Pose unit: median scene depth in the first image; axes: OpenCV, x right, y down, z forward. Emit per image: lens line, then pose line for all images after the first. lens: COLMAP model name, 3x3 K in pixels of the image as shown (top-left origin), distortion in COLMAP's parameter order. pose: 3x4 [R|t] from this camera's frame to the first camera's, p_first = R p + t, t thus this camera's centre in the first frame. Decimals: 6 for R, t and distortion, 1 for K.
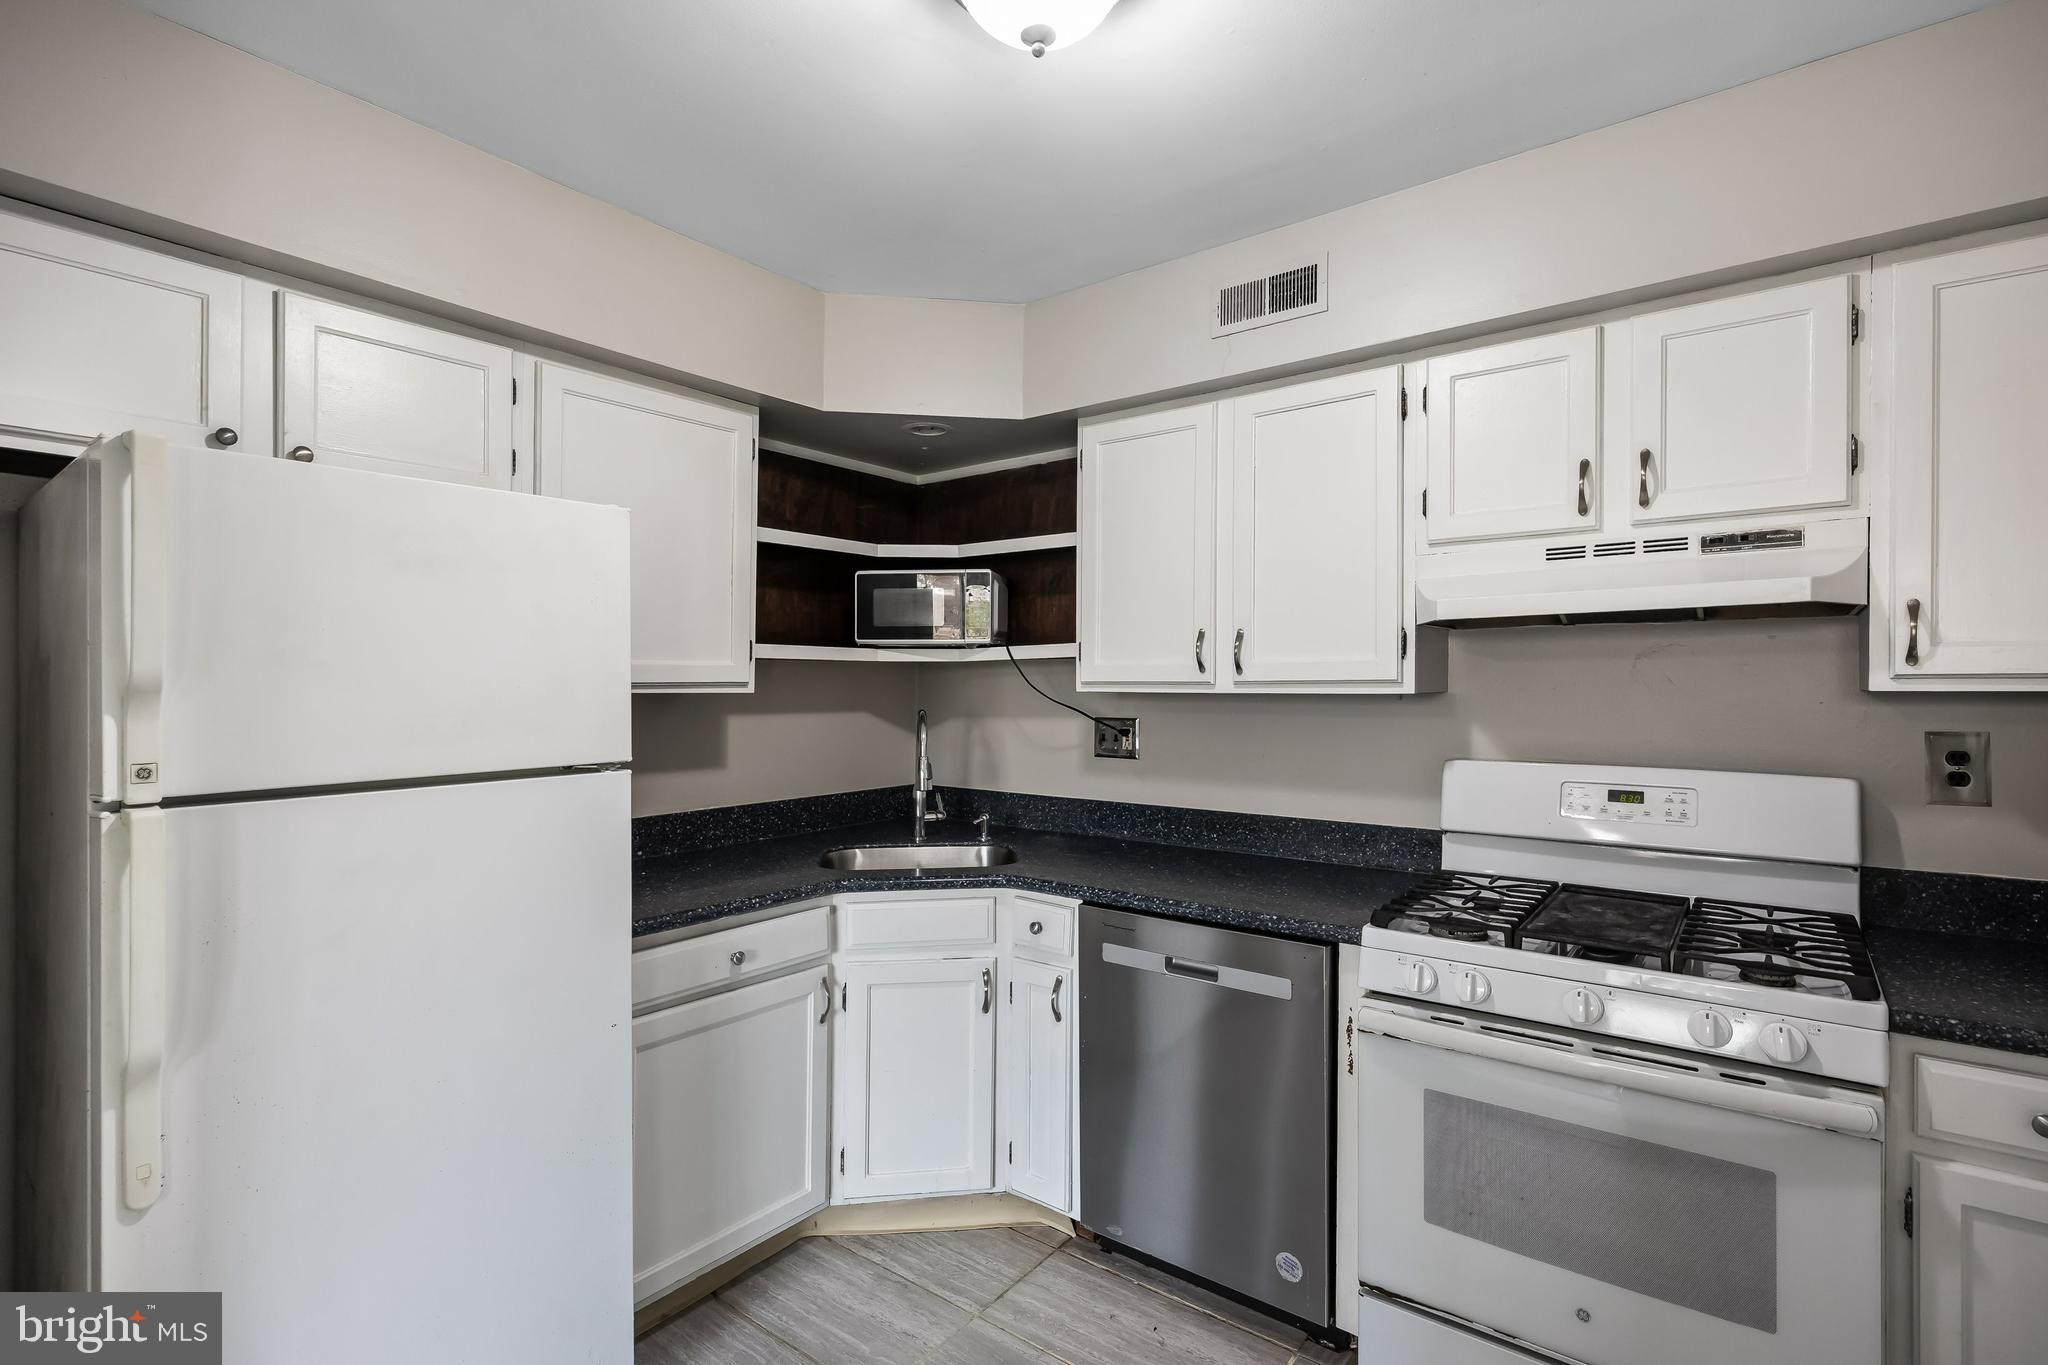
lens RADIAL K [[969.5, 0, 1019.3], [0, 969.5, 681.5], [0, 0, 1]] dist [-0.001834, 0.001818]
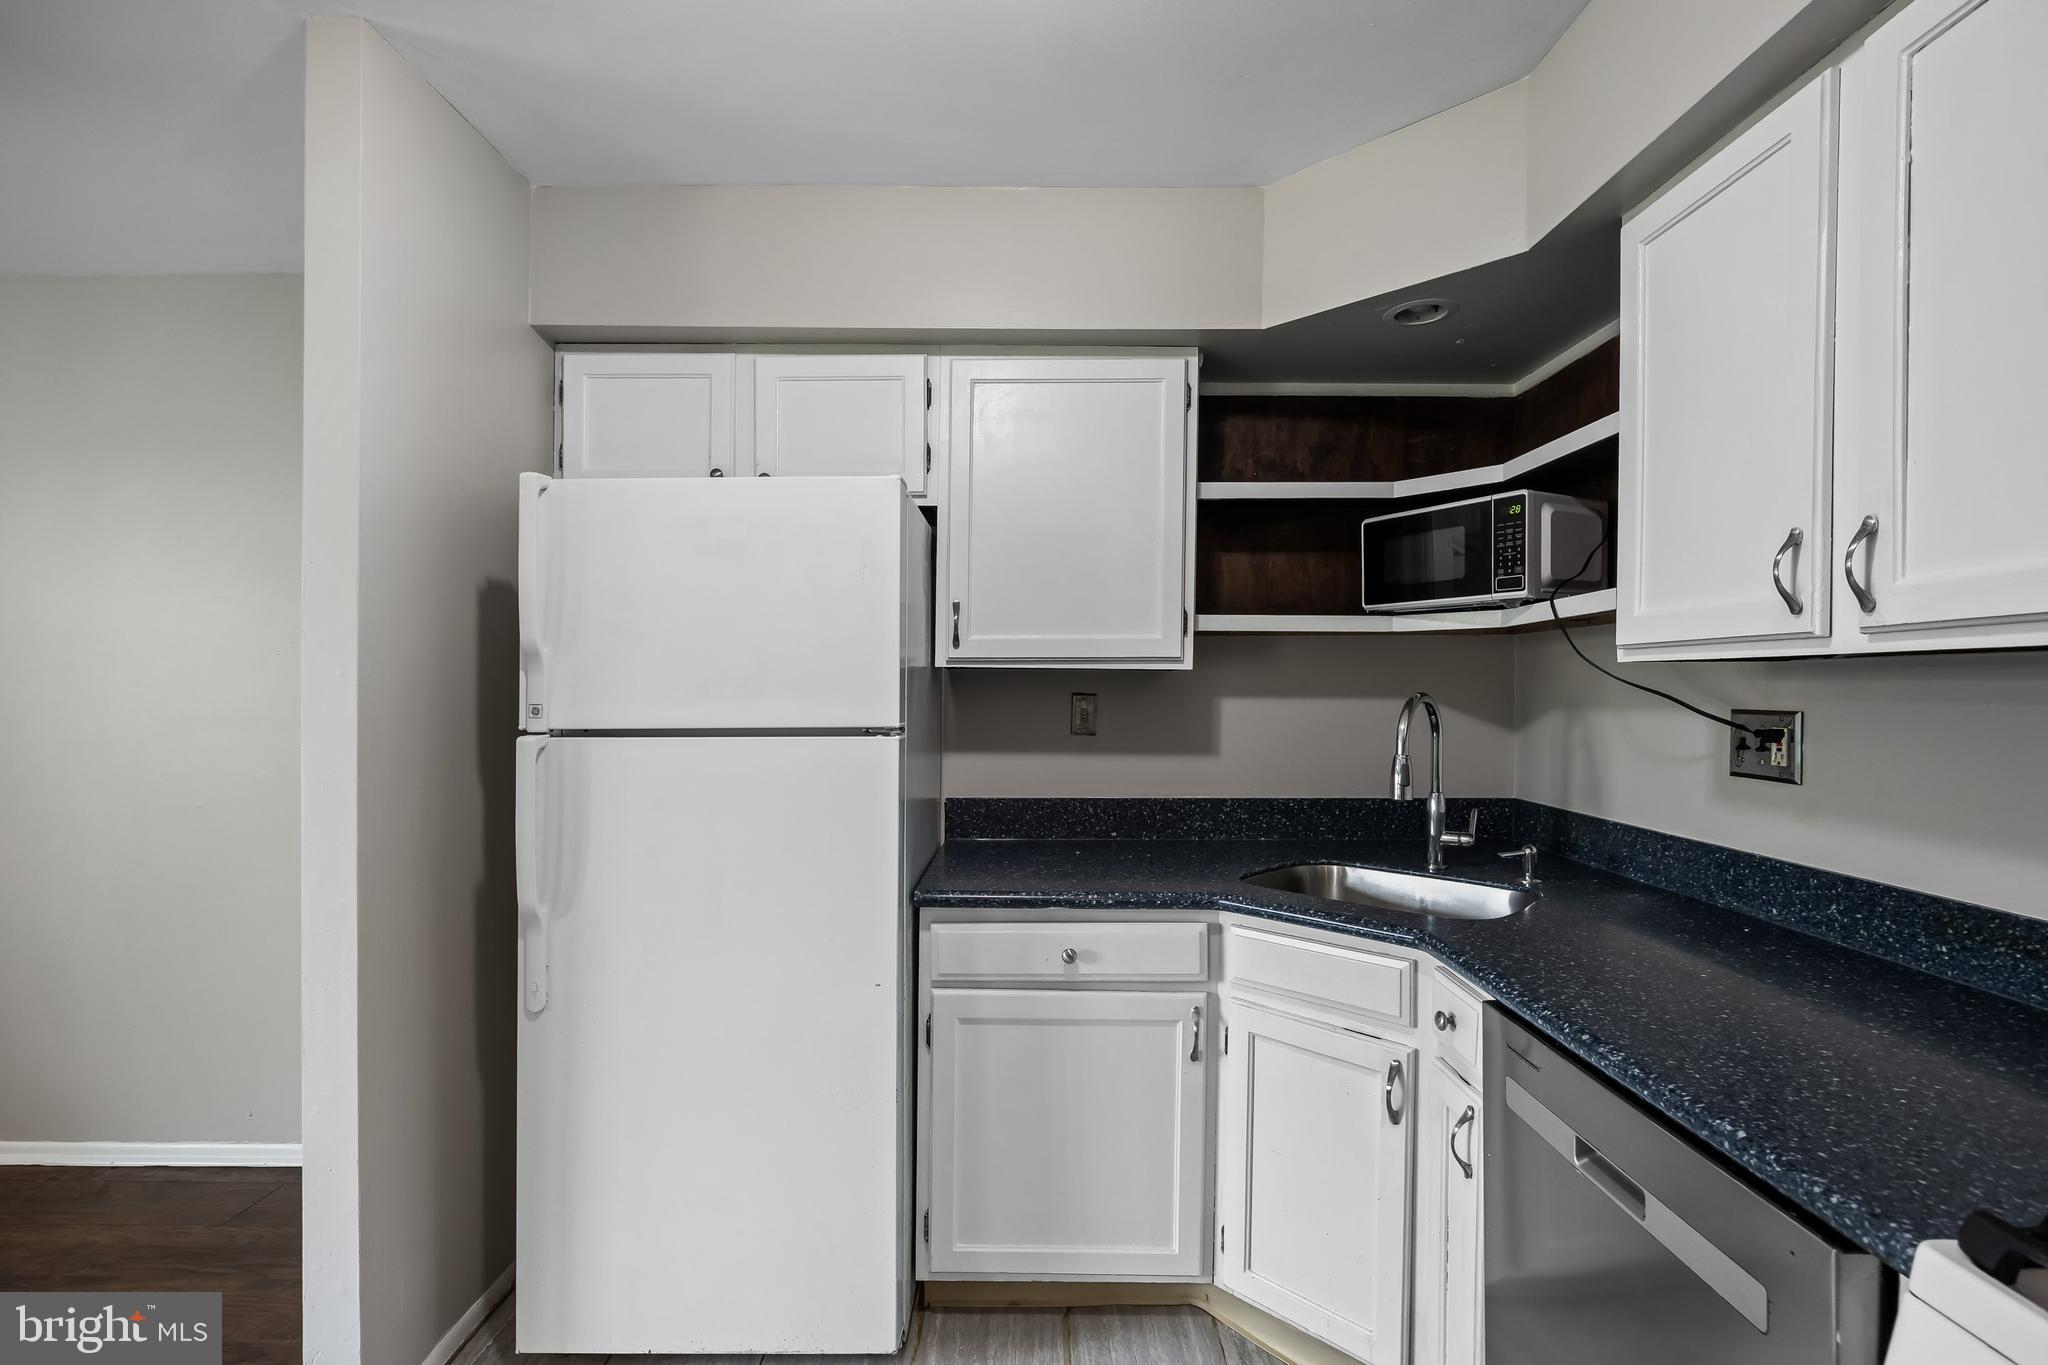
lens RADIAL K [[920.9, 0, 1021.5], [0, 920.9, 687.6], [0, 0, 1]] dist [-0.008728, 0.000703]
pose [[0.607972, 0.002739, -0.793953, 0.334944], [-0.001876, 0.999996, 0.002013, 0.029805], [0.793956, 0.000265, 0.607975, 0.401994]]
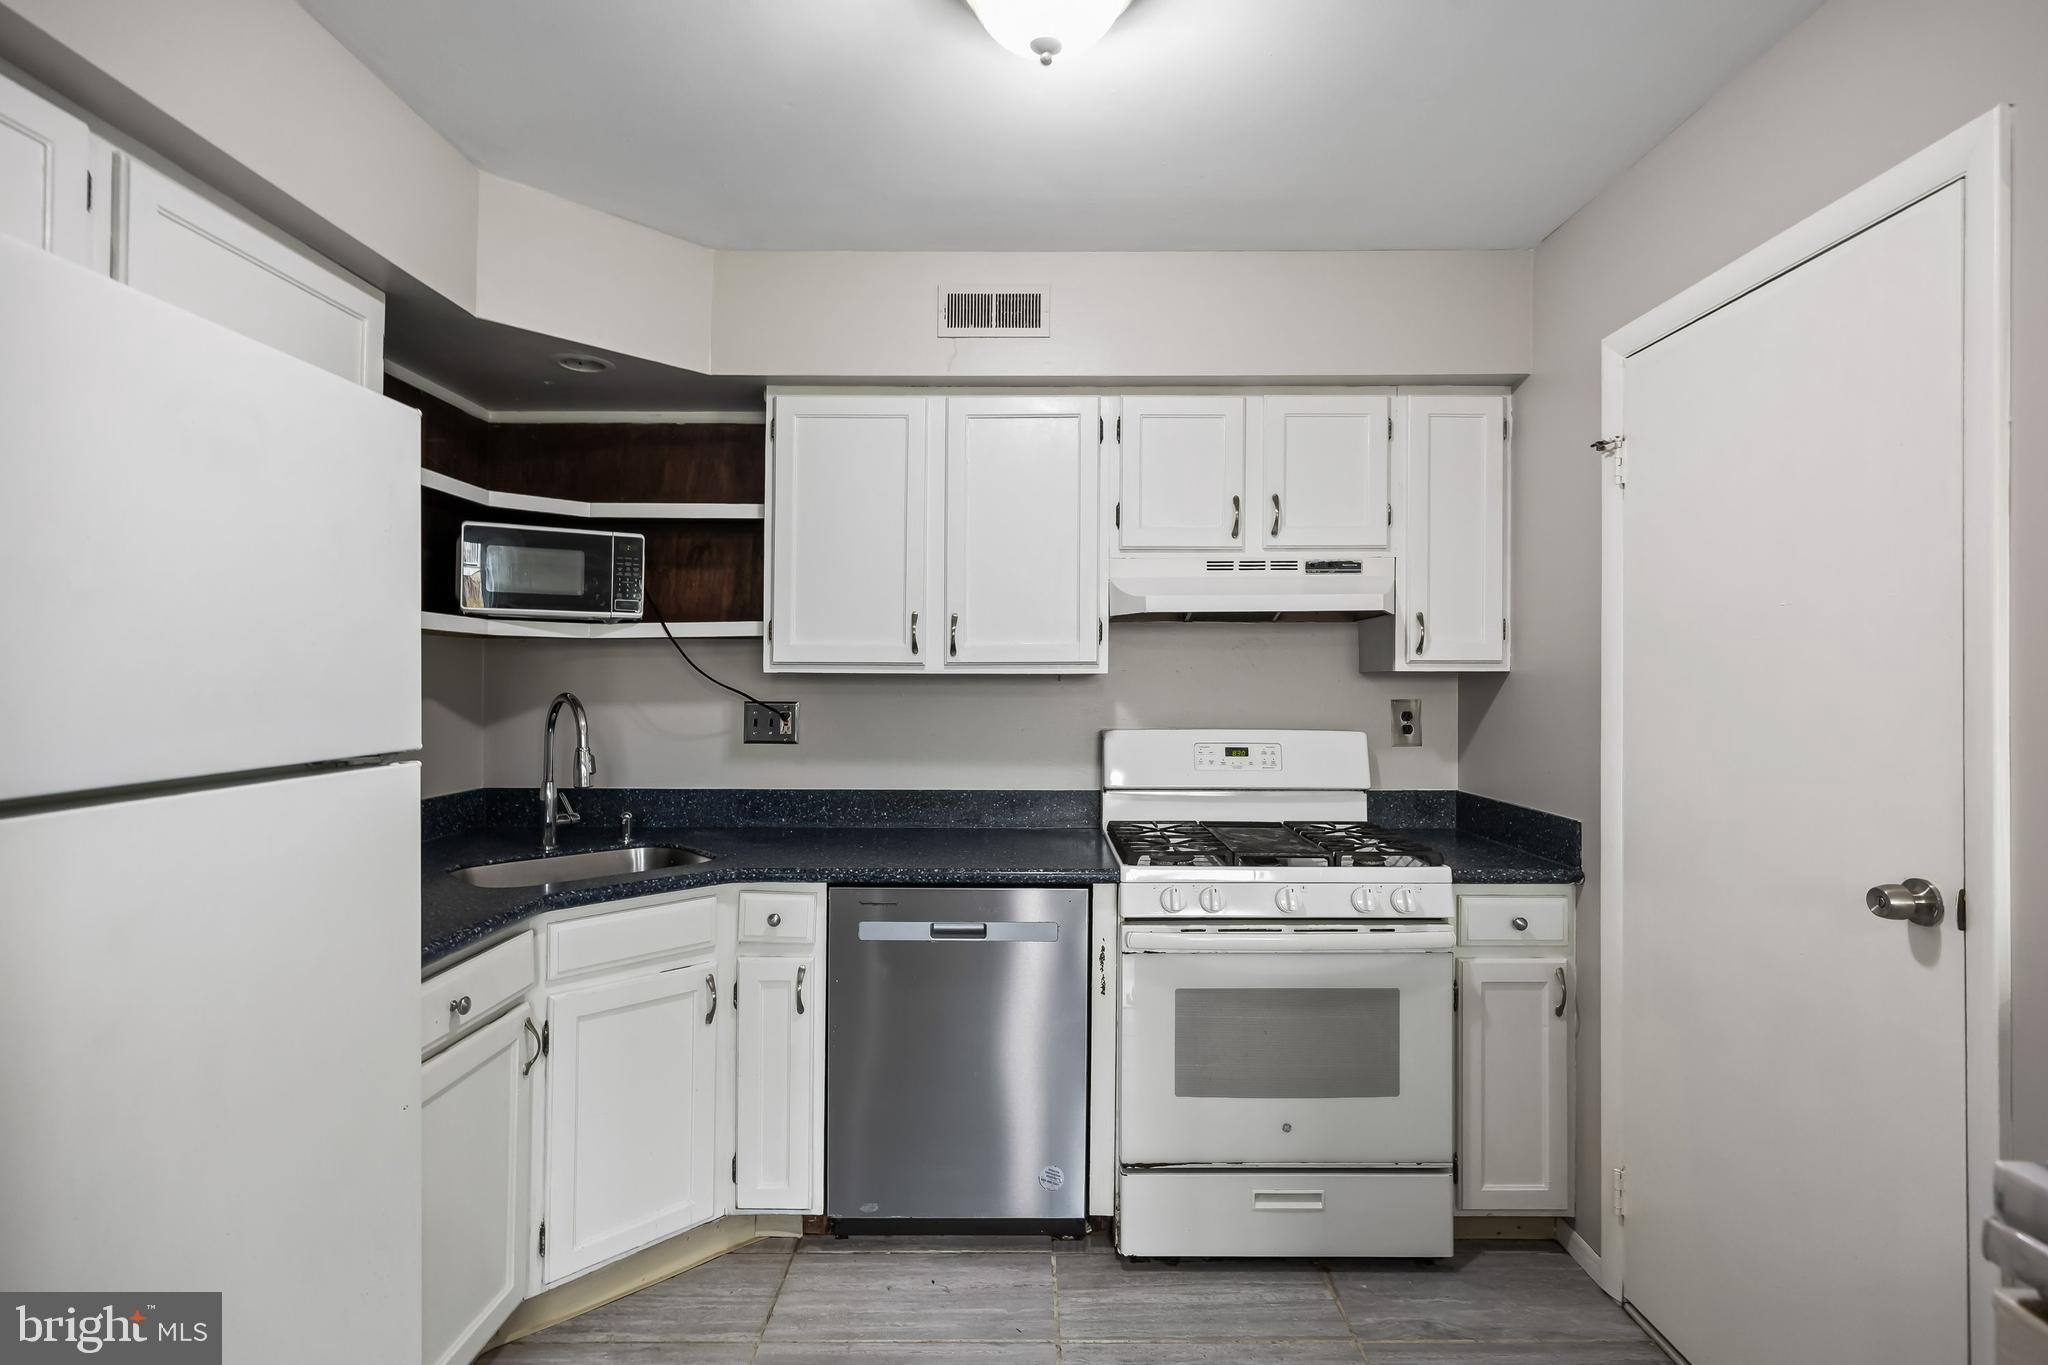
lens RADIAL K [[997.1, 0, 1027.3], [0, 997.1, 679.8], [0, 0, 1]] dist [0.002637, -0.000765]
pose [[0.789045, 0.005527, 0.614310, -0.388514], [-0.004821, 0.999984, -0.002805, 0.021854], [-0.614316, -0.000748, 0.789060, 0.082928]]
